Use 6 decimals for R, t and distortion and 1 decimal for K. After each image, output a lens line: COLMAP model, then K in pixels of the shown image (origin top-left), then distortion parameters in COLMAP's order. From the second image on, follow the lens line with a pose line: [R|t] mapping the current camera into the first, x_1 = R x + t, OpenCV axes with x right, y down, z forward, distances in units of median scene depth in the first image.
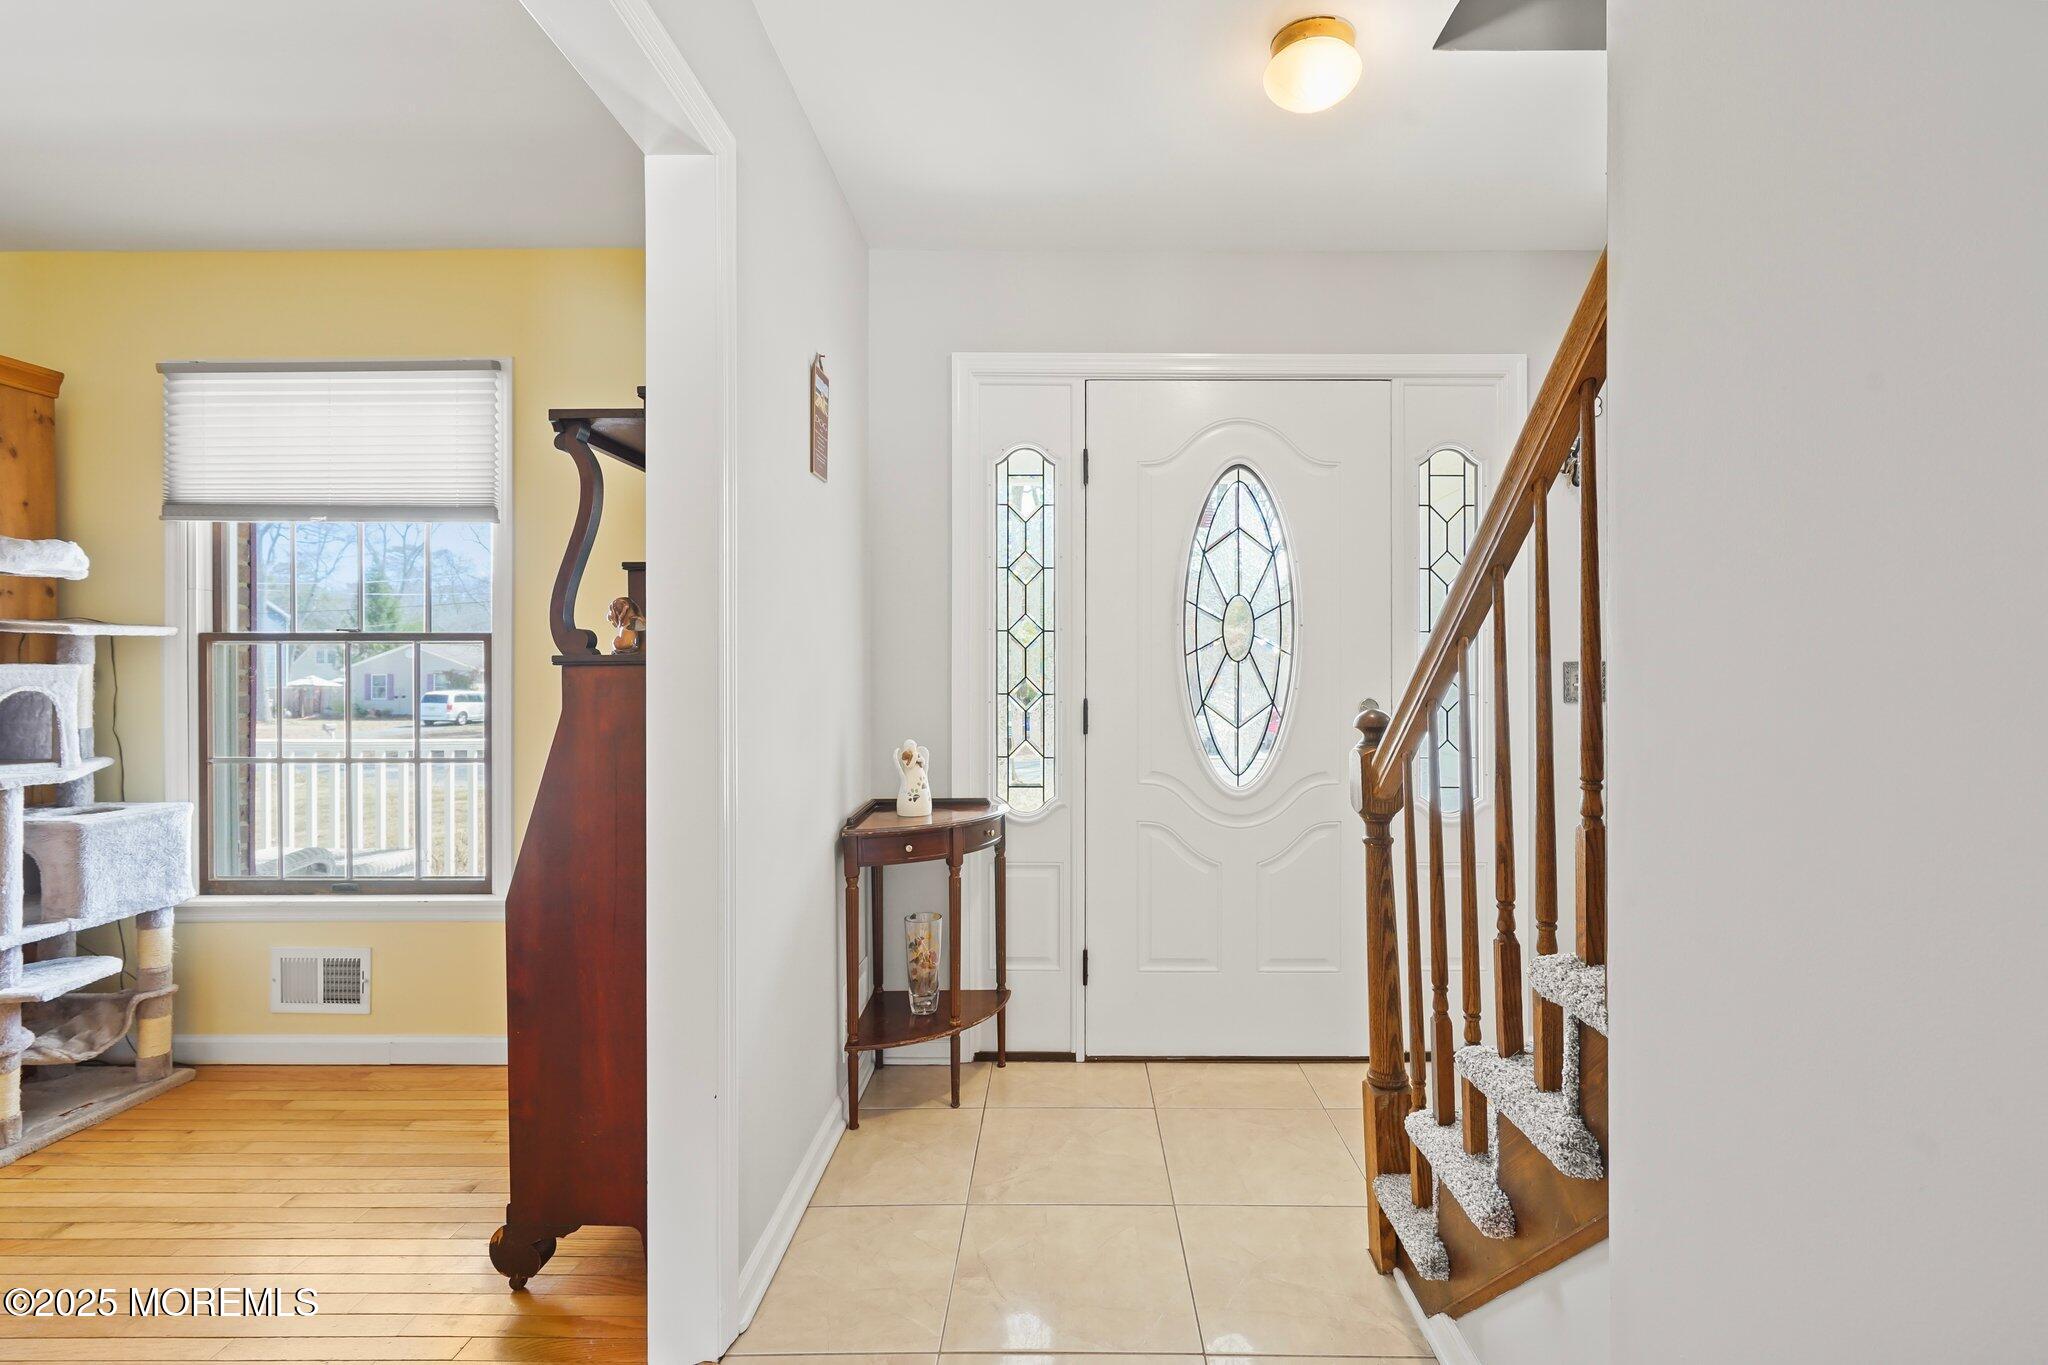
lens RADIAL K [[937.6, 0, 1026.4], [0, 937.6, 675.2], [0, 0, 1]] dist [-0.003258, 0.001885]
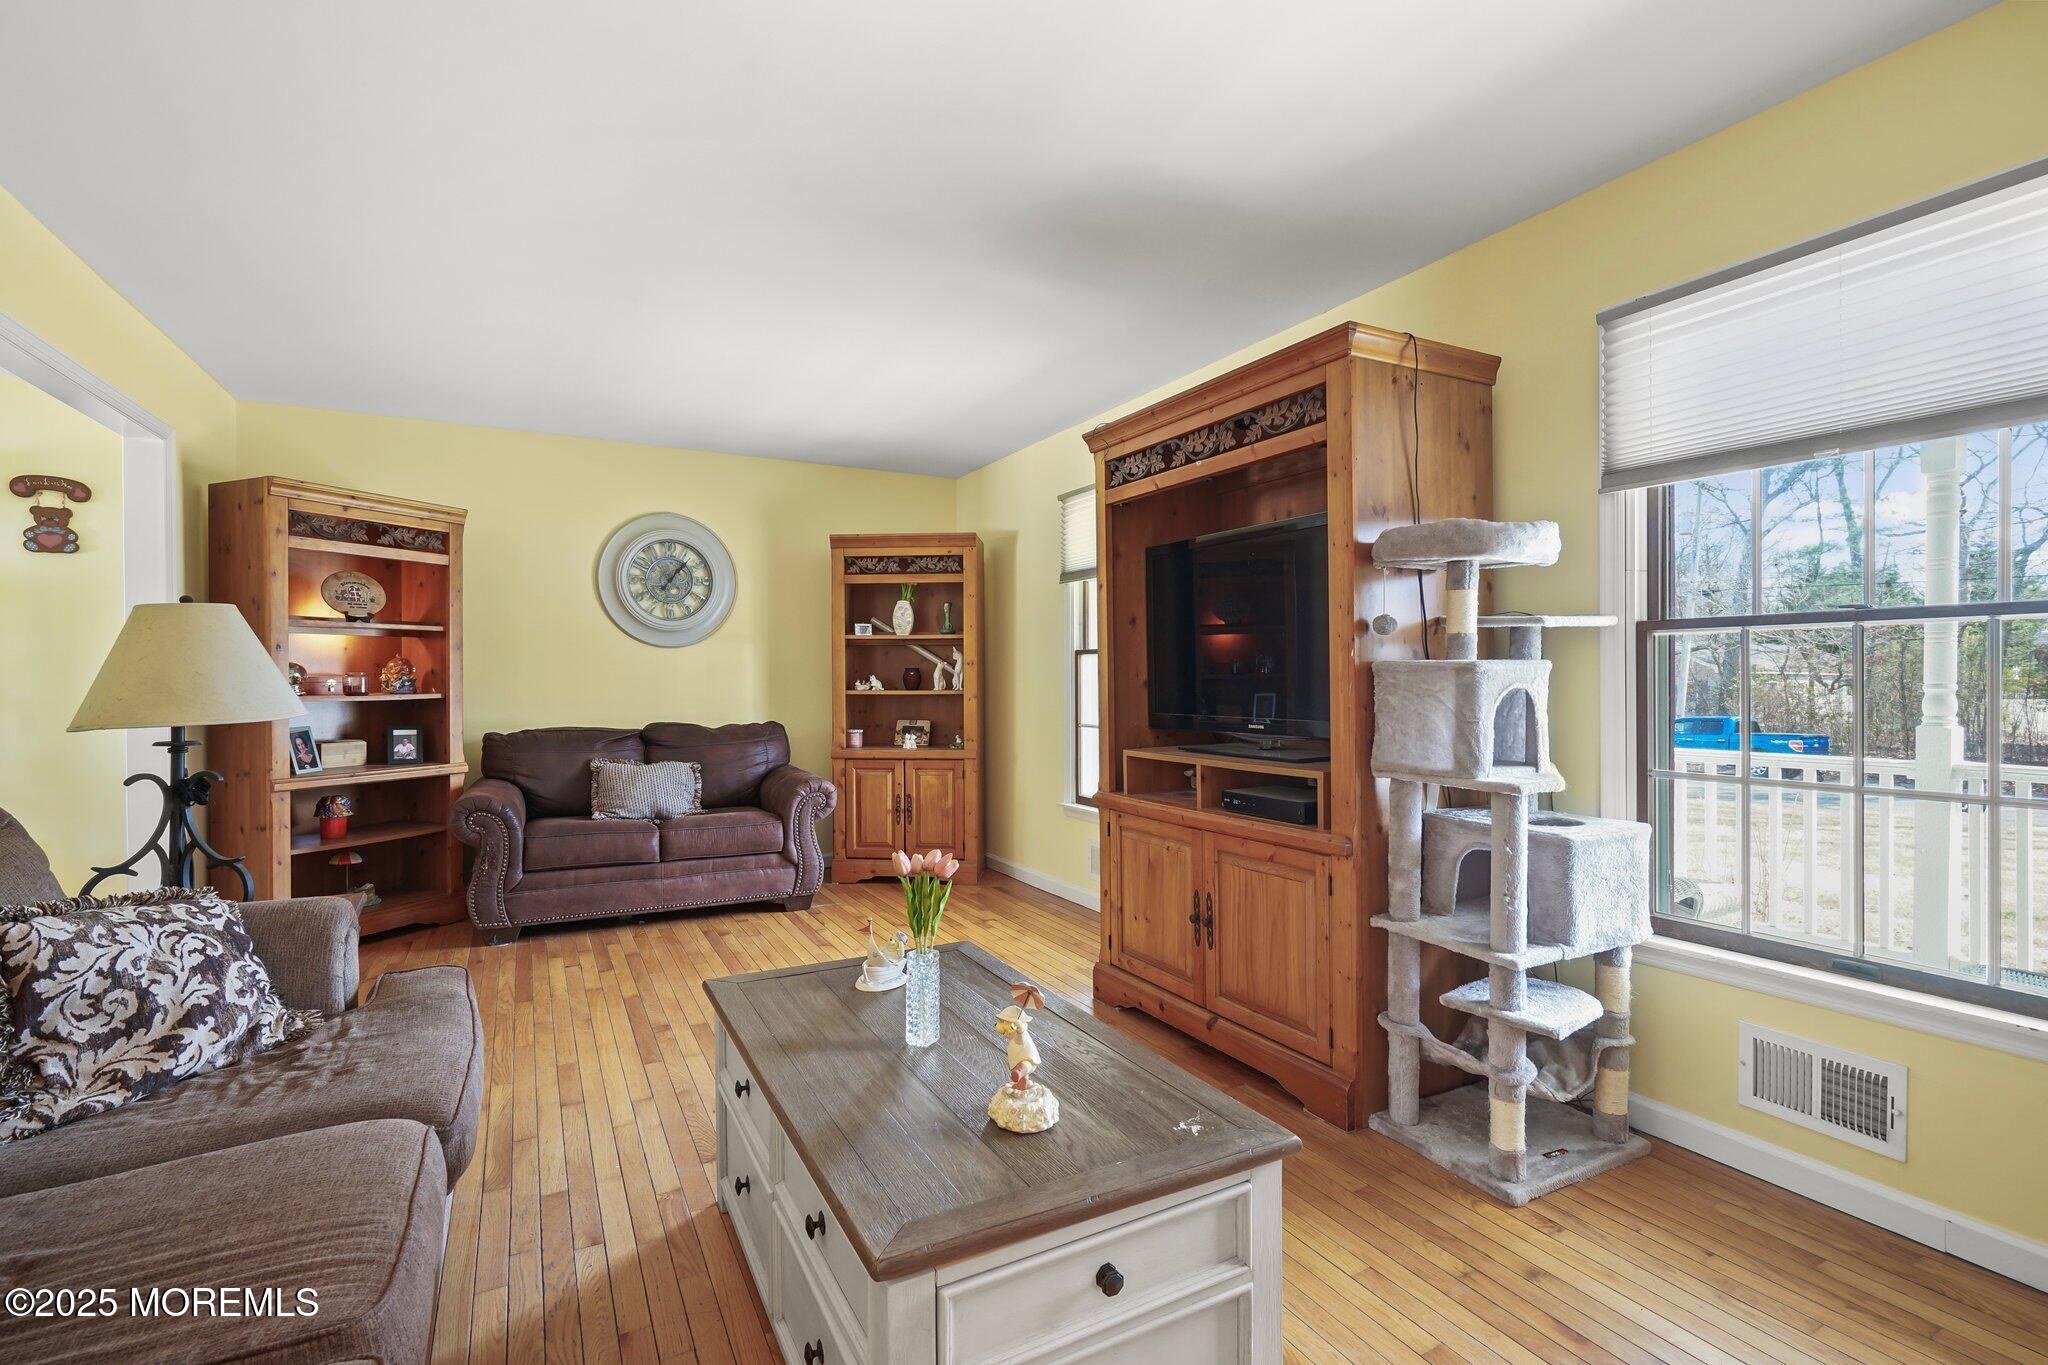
lens RADIAL K [[937.6, 0, 1020.3], [0, 937.6, 685.1], [0, 0, 1]] dist [-0.003258, 0.001885]
pose [[0.478614, 0.004911, -0.878012, -0.429524], [0.003521, 0.999966, 0.007512, 0.004519], [0.878019, -0.006687, 0.478580, 0.109741]]
